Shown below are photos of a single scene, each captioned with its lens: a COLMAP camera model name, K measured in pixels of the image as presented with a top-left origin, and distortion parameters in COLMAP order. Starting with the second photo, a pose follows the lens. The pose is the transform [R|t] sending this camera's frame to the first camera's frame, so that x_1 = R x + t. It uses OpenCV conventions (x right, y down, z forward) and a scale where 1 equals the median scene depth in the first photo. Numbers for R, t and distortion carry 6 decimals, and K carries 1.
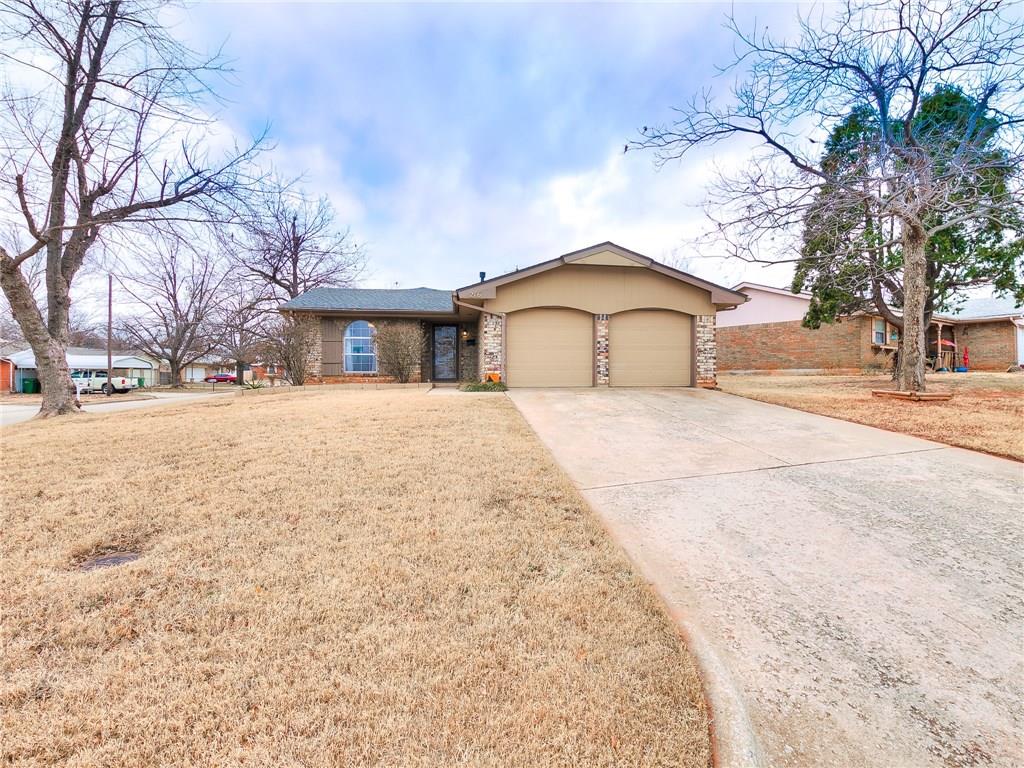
lens RADIAL K [[472.0, 0, 522.3], [0, 472.0, 376.6], [0, 0, 1]] dist [0.008289, -0.000008]
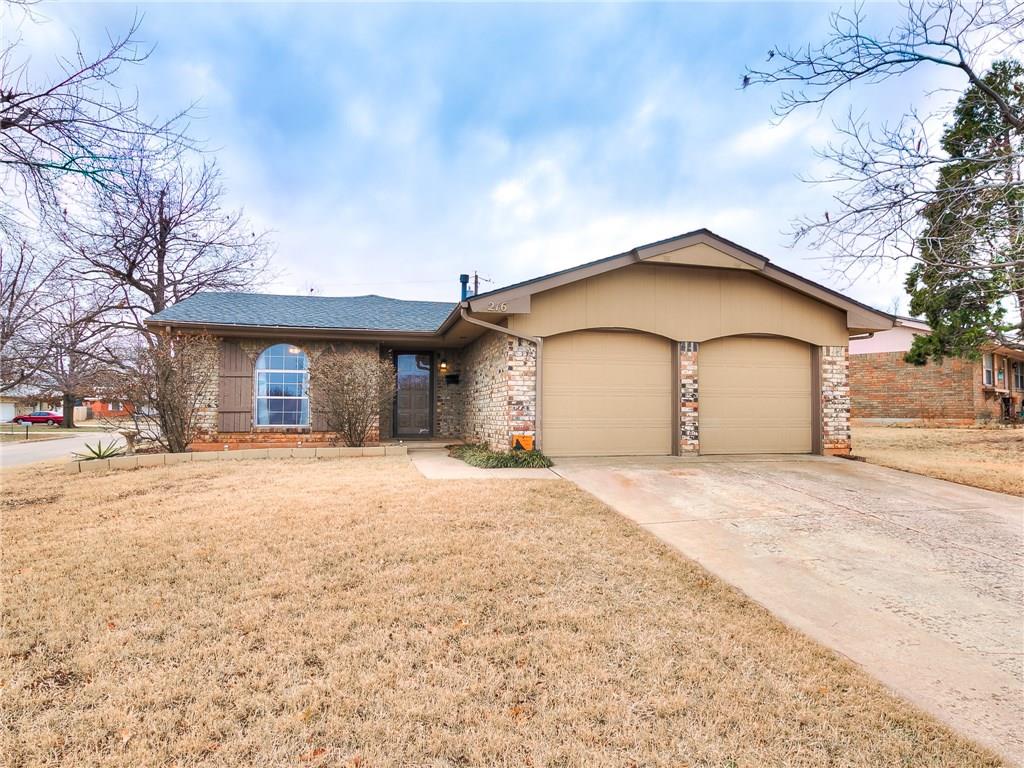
lens RADIAL K [[597.5, 0, 520.9], [0, 597.5, 393.7], [0, 0, 1]] dist [0.009826, -0.000682]
pose [[0.994063, 0.008229, 0.108494, -0.139002], [-0.004417, 0.999366, -0.035334, -0.031267], [-0.108716, 0.034645, 0.993469, 0.215755]]
